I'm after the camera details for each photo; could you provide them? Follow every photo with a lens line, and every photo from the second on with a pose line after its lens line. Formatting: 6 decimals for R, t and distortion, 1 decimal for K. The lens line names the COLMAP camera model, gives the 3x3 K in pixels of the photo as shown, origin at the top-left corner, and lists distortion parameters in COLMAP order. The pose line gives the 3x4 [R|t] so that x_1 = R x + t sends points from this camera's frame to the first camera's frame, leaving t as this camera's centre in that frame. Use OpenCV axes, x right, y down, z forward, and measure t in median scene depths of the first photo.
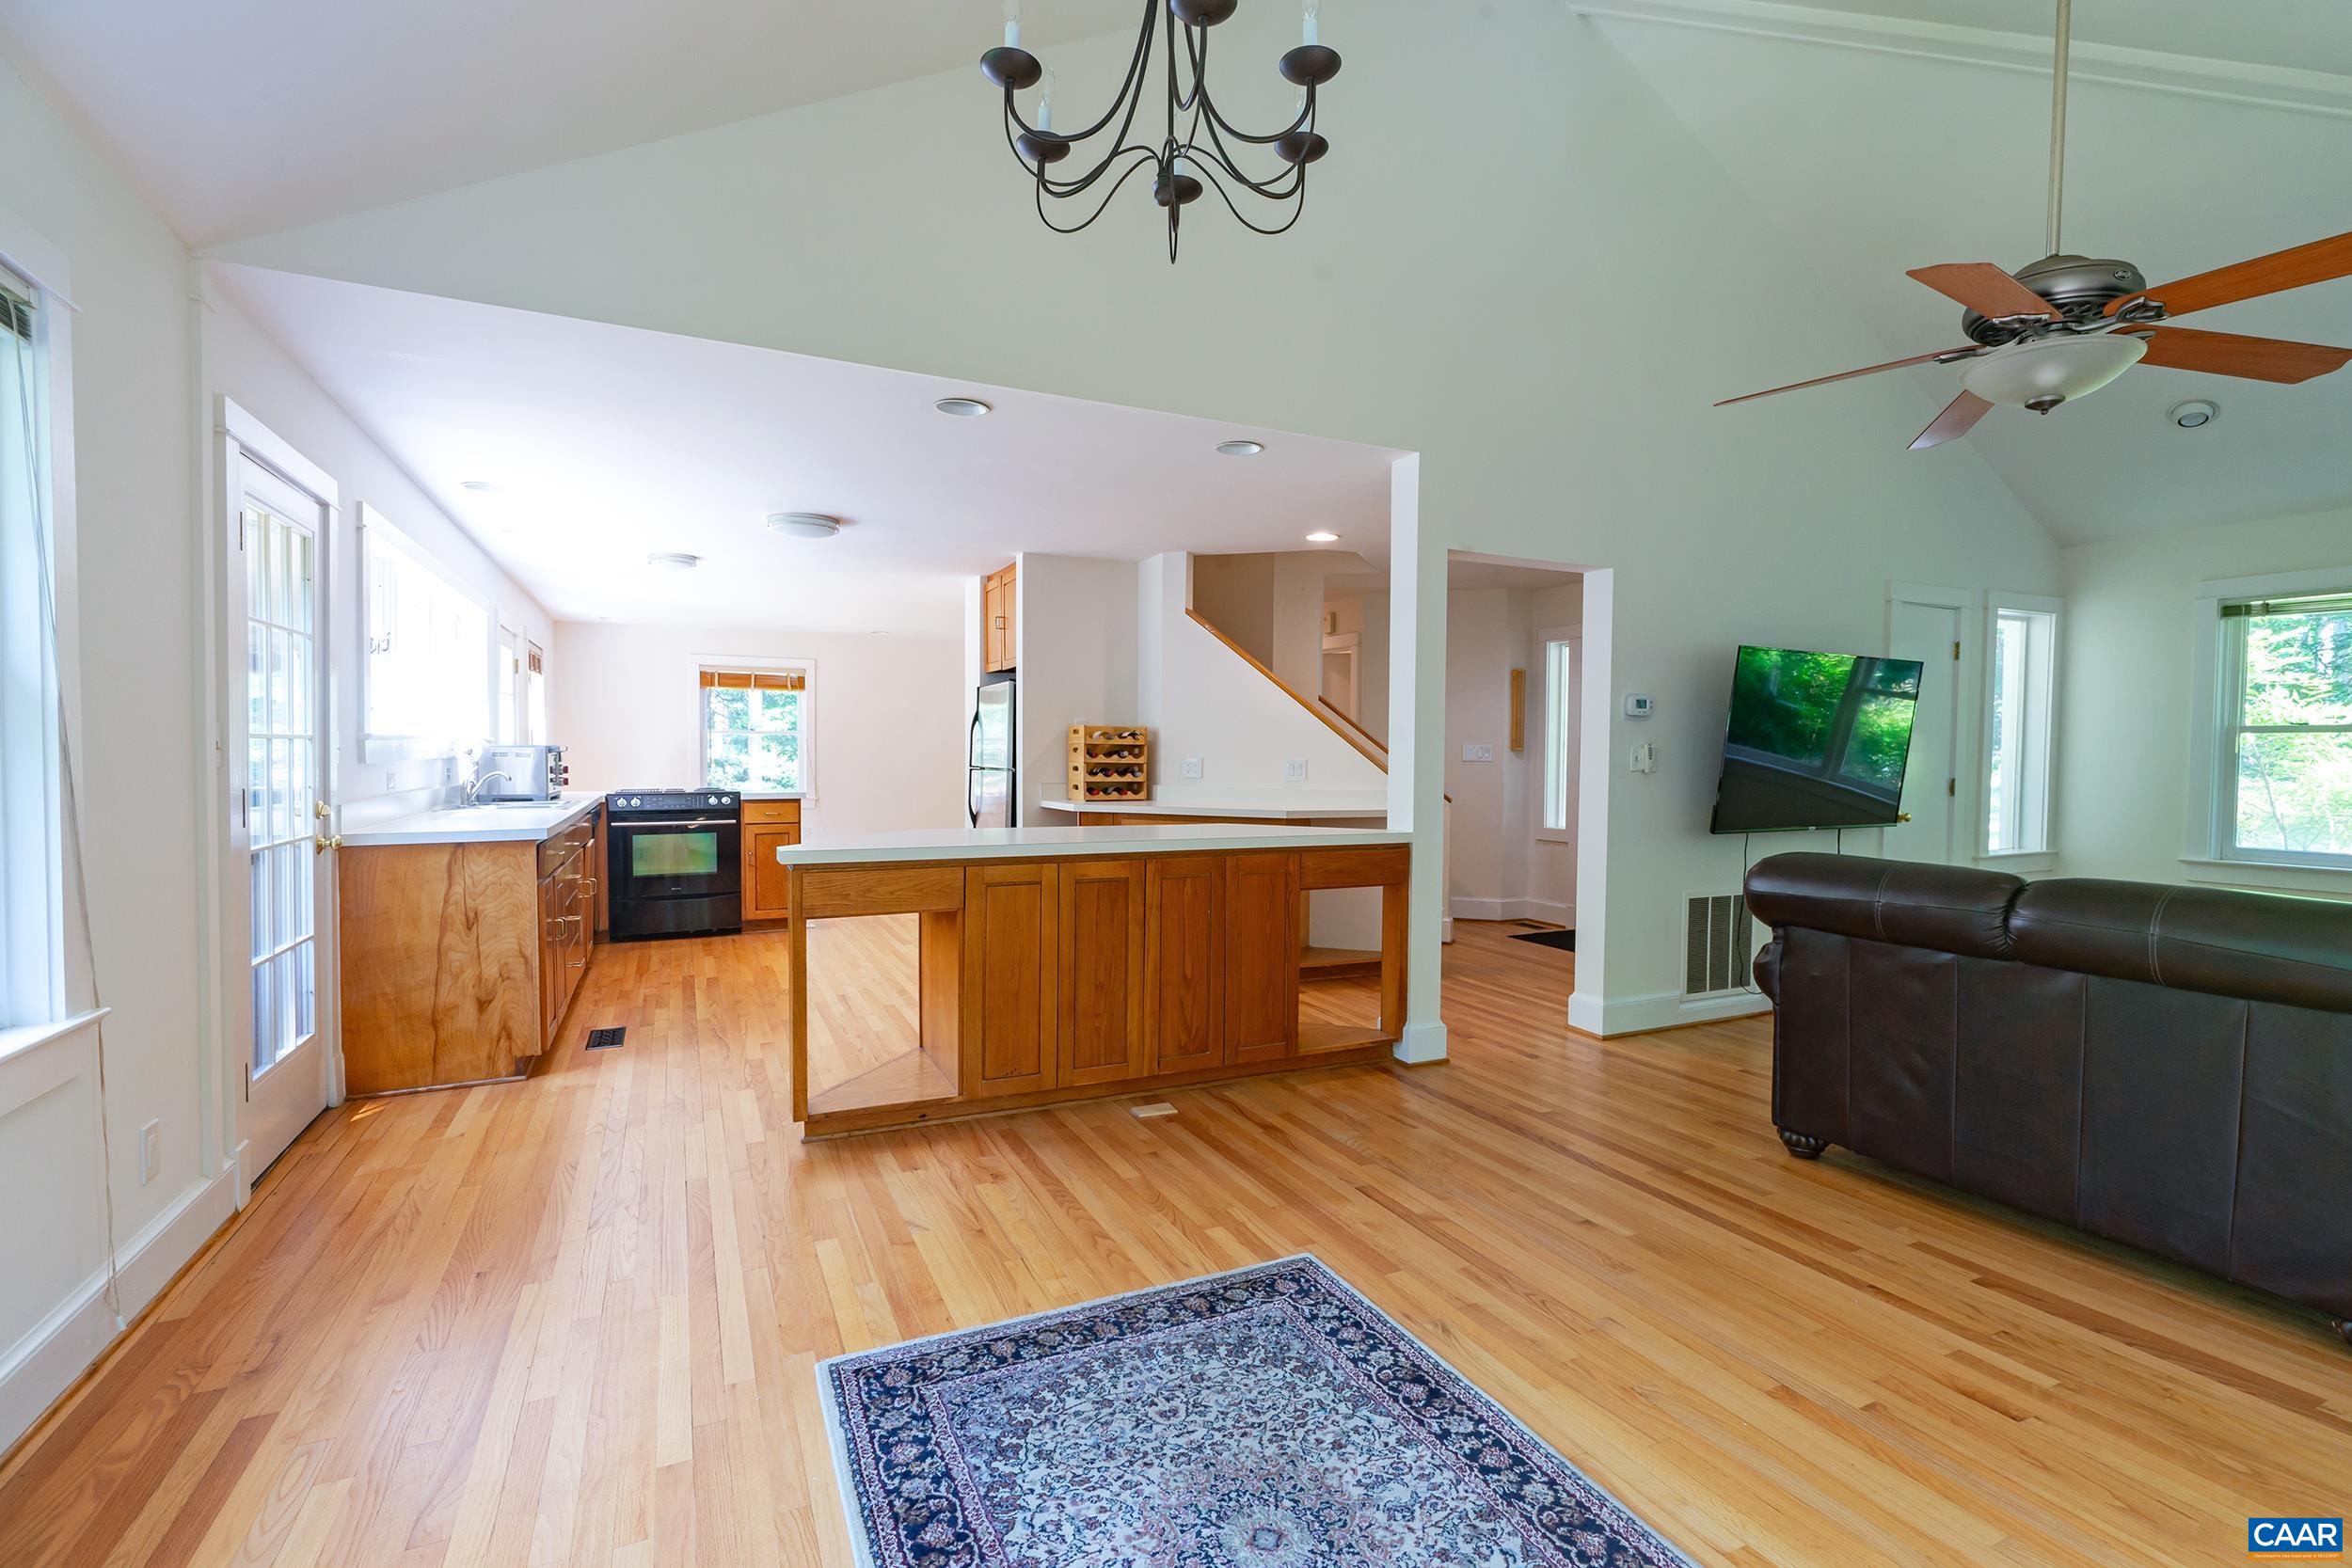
lens RADIAL K [[1067.8, 0, 1187.7], [0, 1067.8, 783.9], [0, 0, 1]] dist [-0.001998, 0.000120]
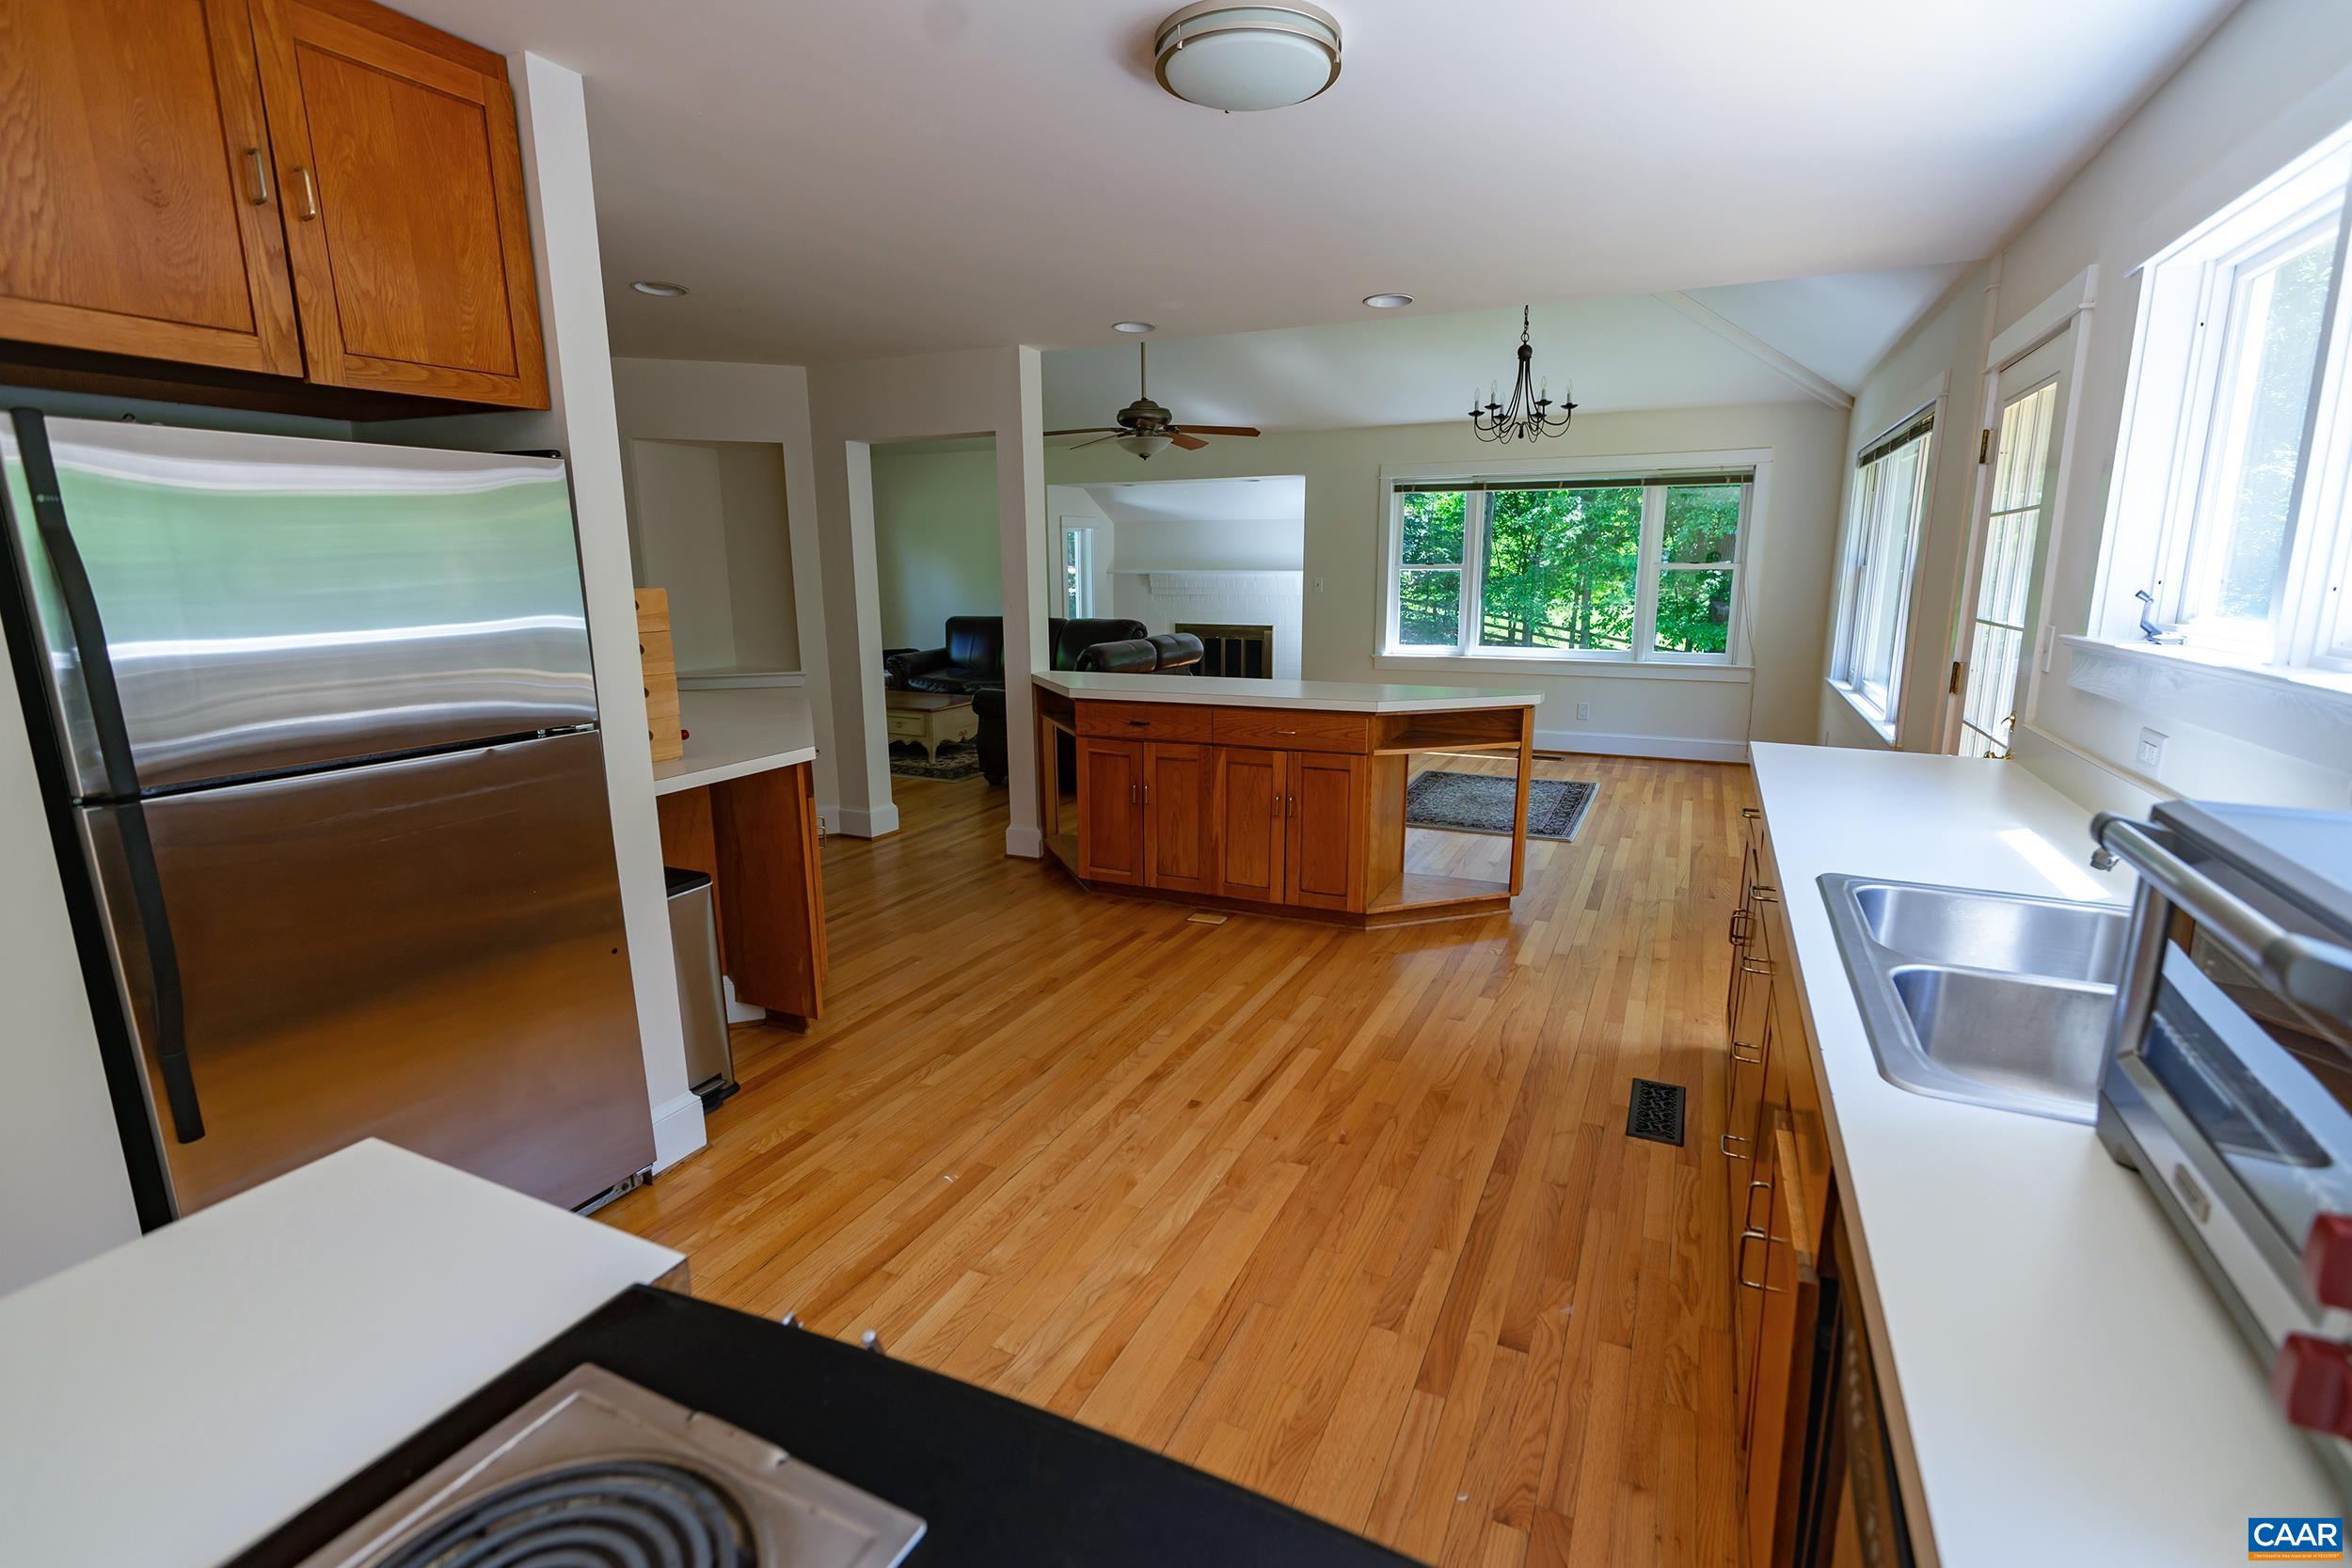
lens RADIAL K [[1085.7, 0, 1189.0], [0, 1085.7, 785.4], [0, 0, 1]] dist [-0.002891, 0.000248]
pose [[-0.634730, -0.160750, 0.755829, -0.896122], [0.022611, 0.973841, 0.226105, -0.110441], [-0.772403, 0.160606, -0.614491, 1.717288]]
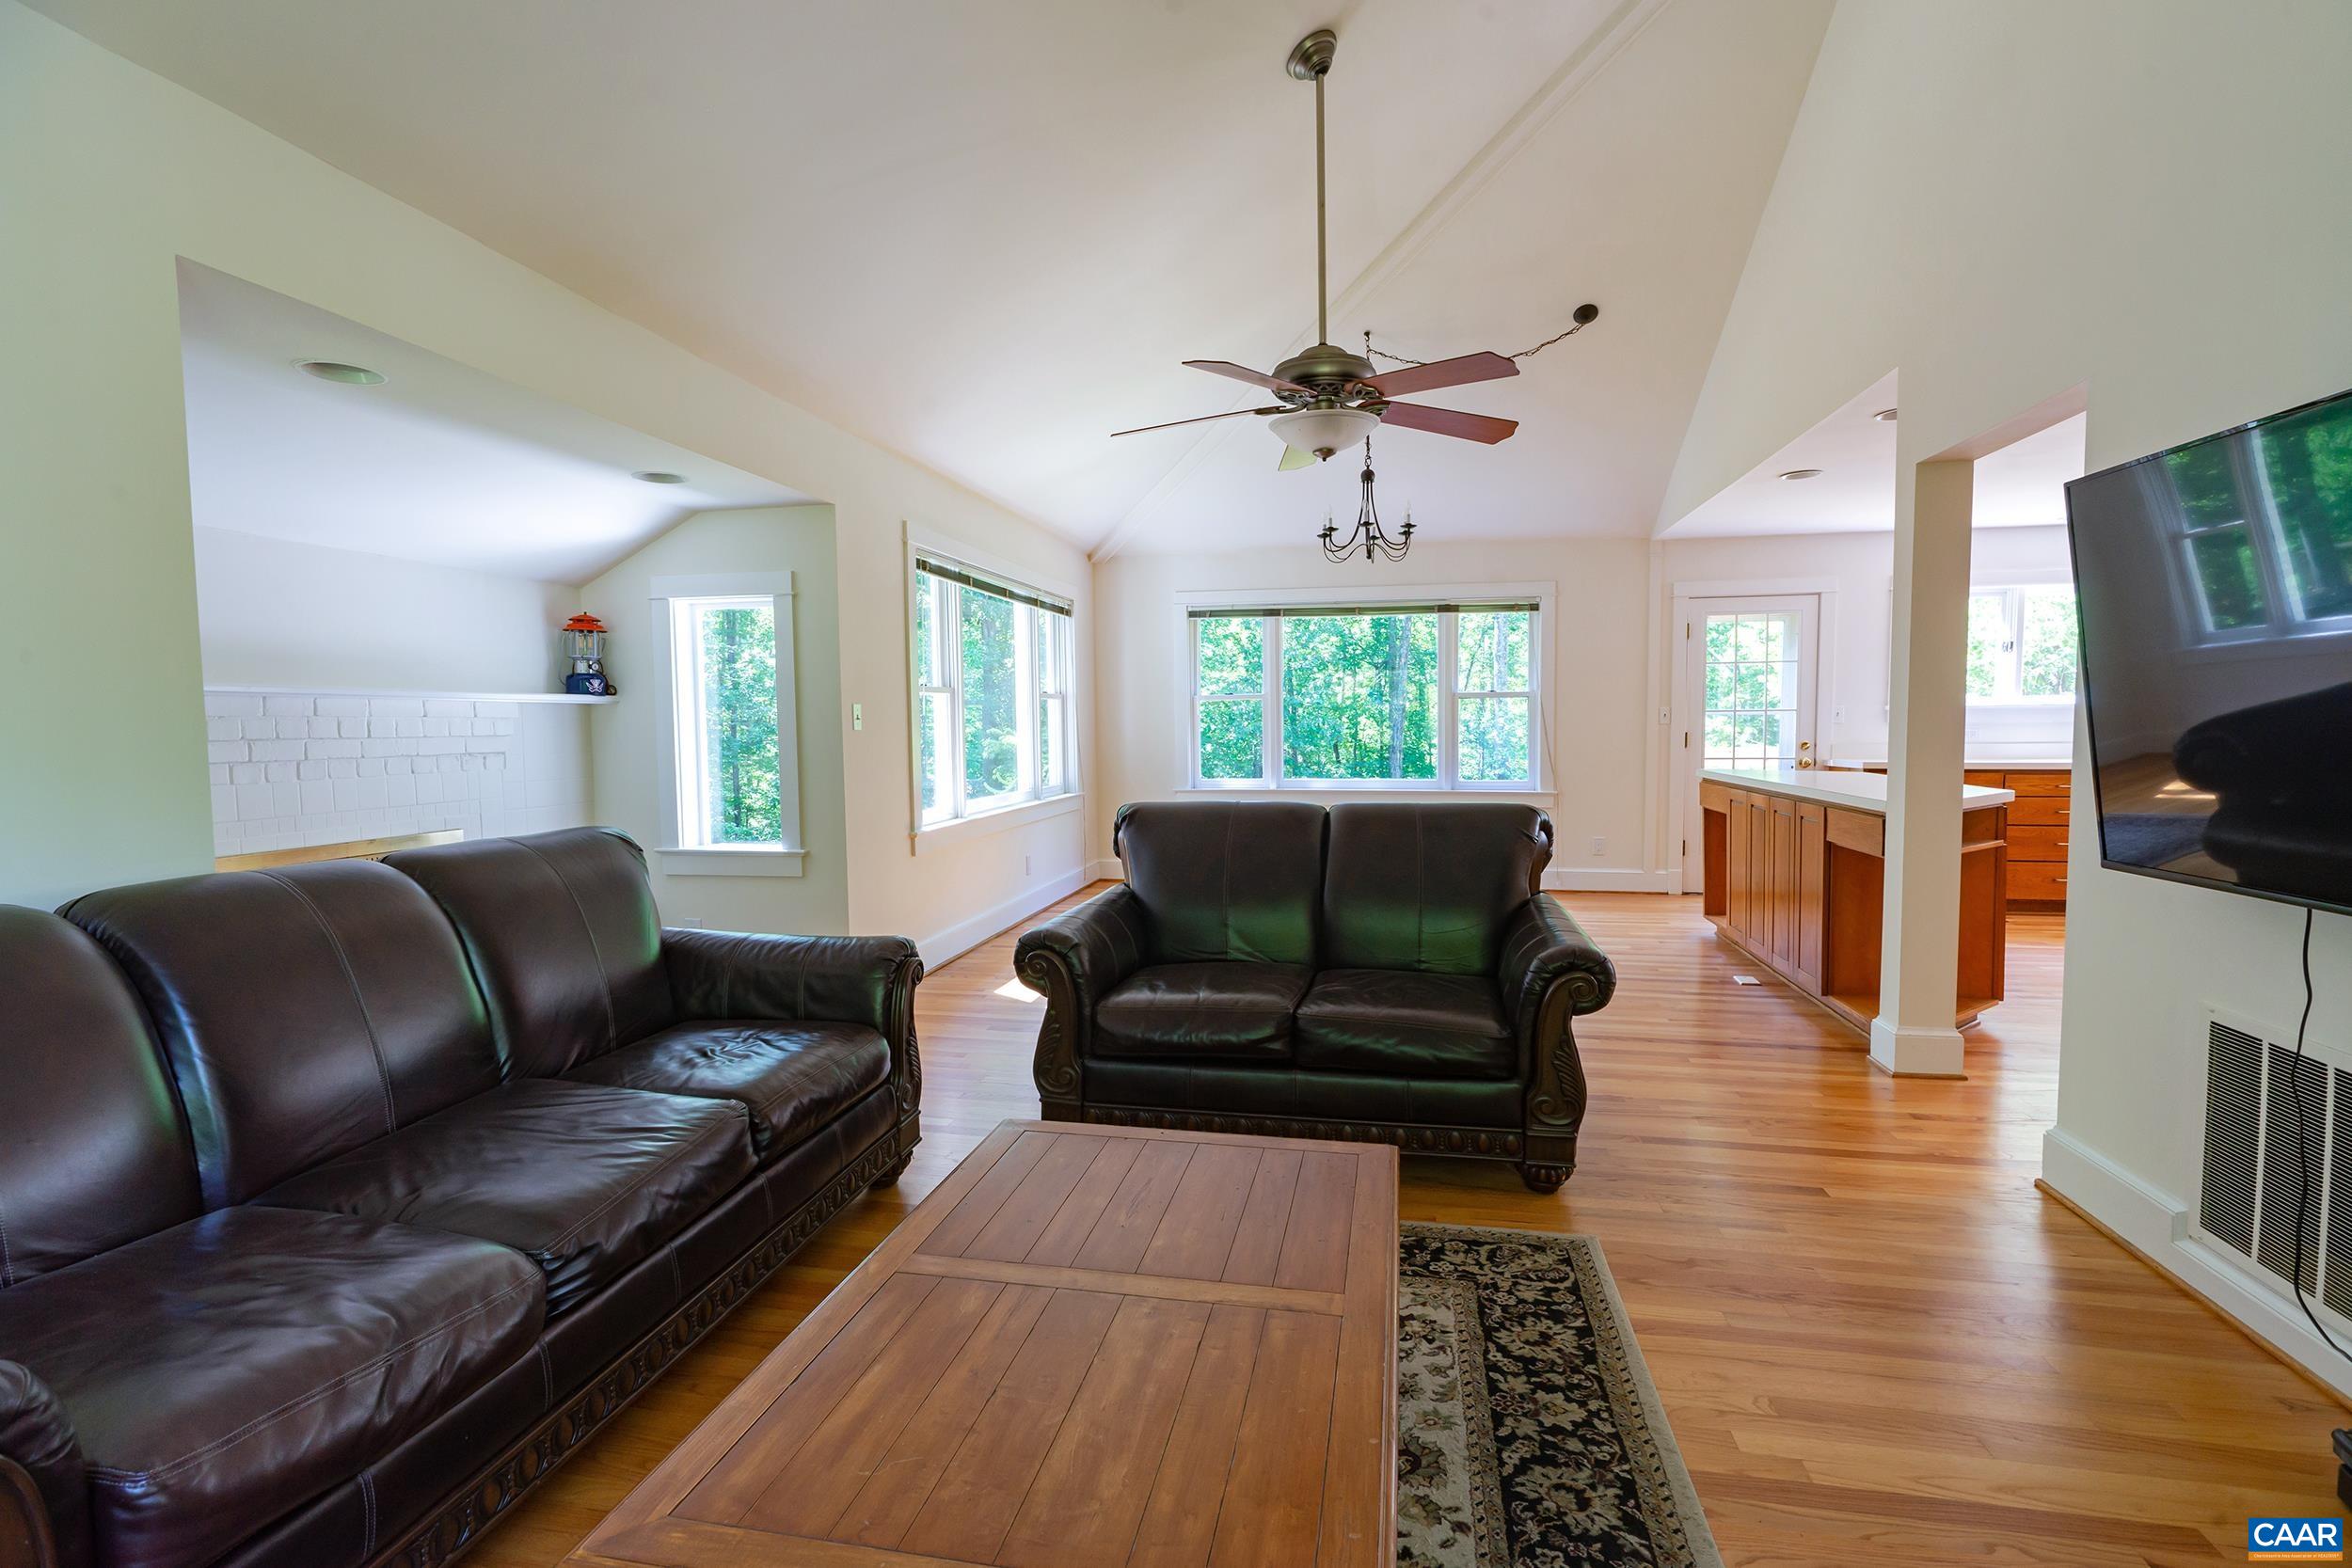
lens RADIAL K [[1060.1, 0, 1184.0], [0, 1060.1, 783.3], [0, 0, 1]] dist [-0.001047, 0.000713]
pose [[-0.596530, 0.046687, -0.801232, 1.278823], [-0.018873, 0.997215, 0.072158, -0.022668], [0.802369, 0.058166, -0.593988, 1.069839]]
